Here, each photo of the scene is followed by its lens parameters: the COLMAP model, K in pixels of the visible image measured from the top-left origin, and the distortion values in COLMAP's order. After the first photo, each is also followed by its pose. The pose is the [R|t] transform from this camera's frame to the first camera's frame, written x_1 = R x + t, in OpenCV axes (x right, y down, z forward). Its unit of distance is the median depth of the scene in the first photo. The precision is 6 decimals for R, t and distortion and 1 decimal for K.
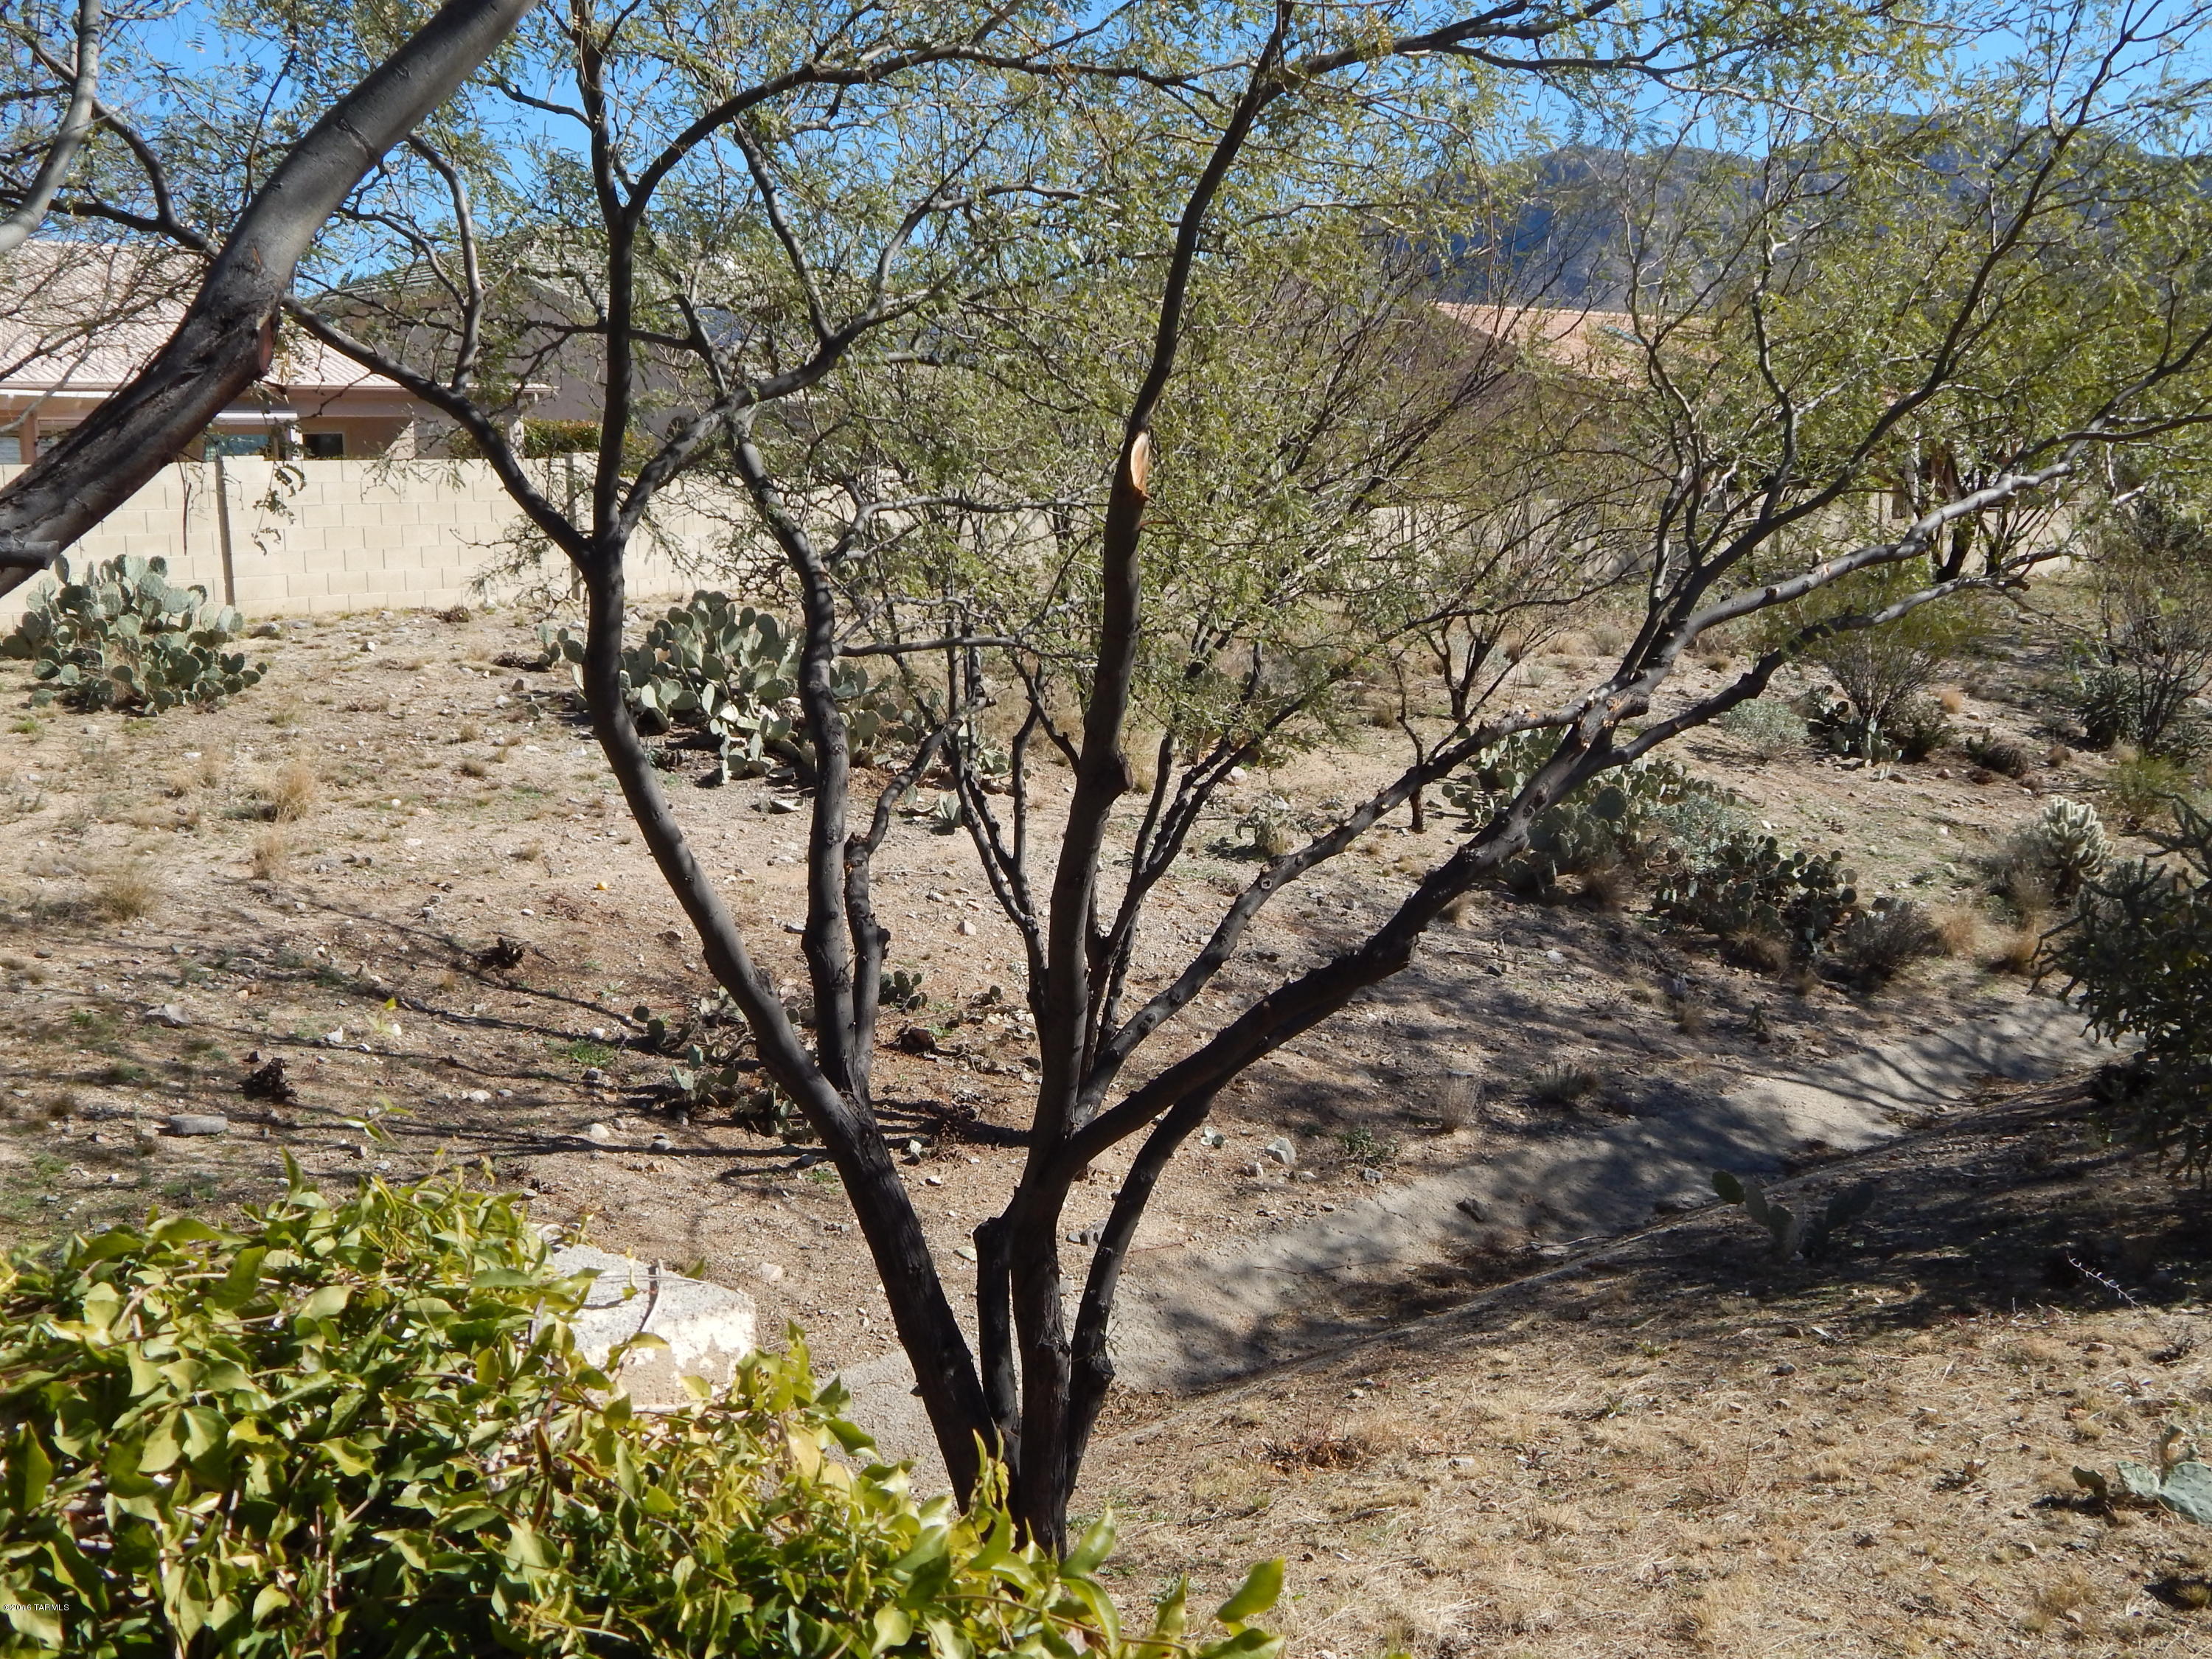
lens RADIAL K [[2404.4, 0, 1106.0], [0, 2404.4, 829.5], [0, 0, 1]] dist [0.034375, 0.009557]
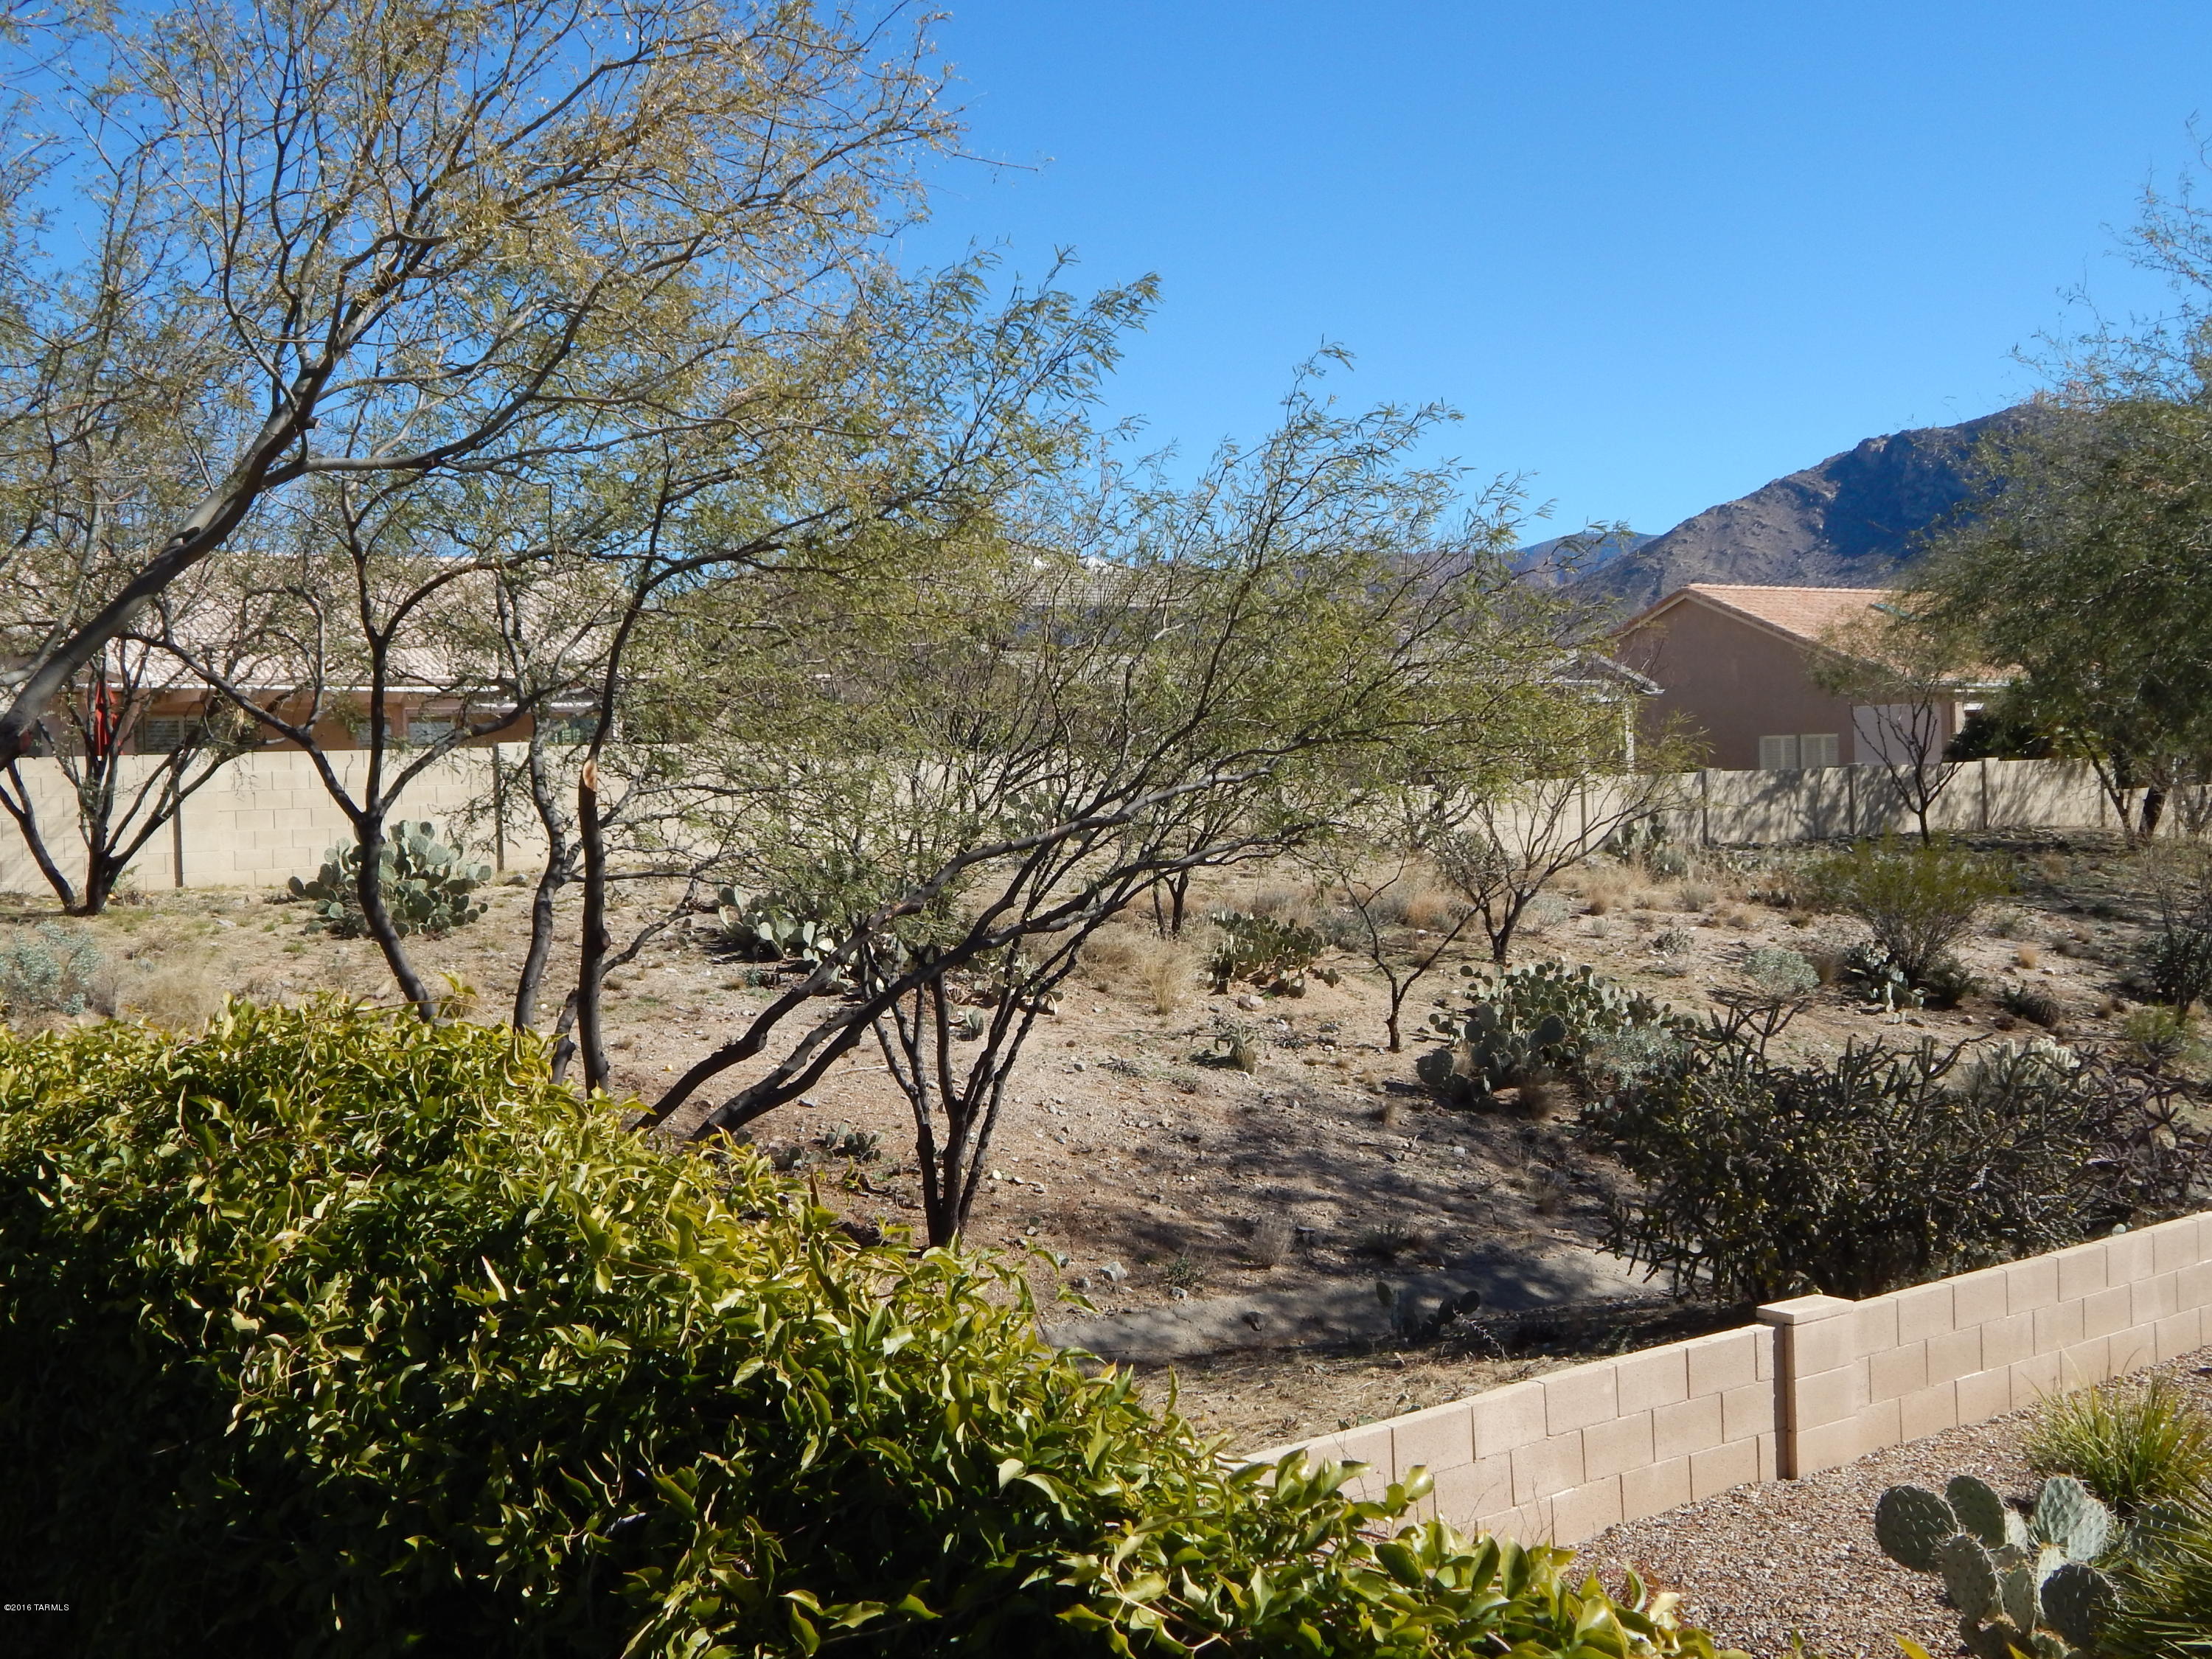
lens RADIAL K [[2404.4, 0, 1106.0], [0, 2404.4, 829.5], [0, 0, 1]] dist [0.034375, 0.009557]
pose [[0.985509, 0.002561, -0.169604, 0.203691], [-0.021102, 0.993970, -0.107605, 0.024472], [0.168306, 0.109625, 0.979620, -0.221220]]
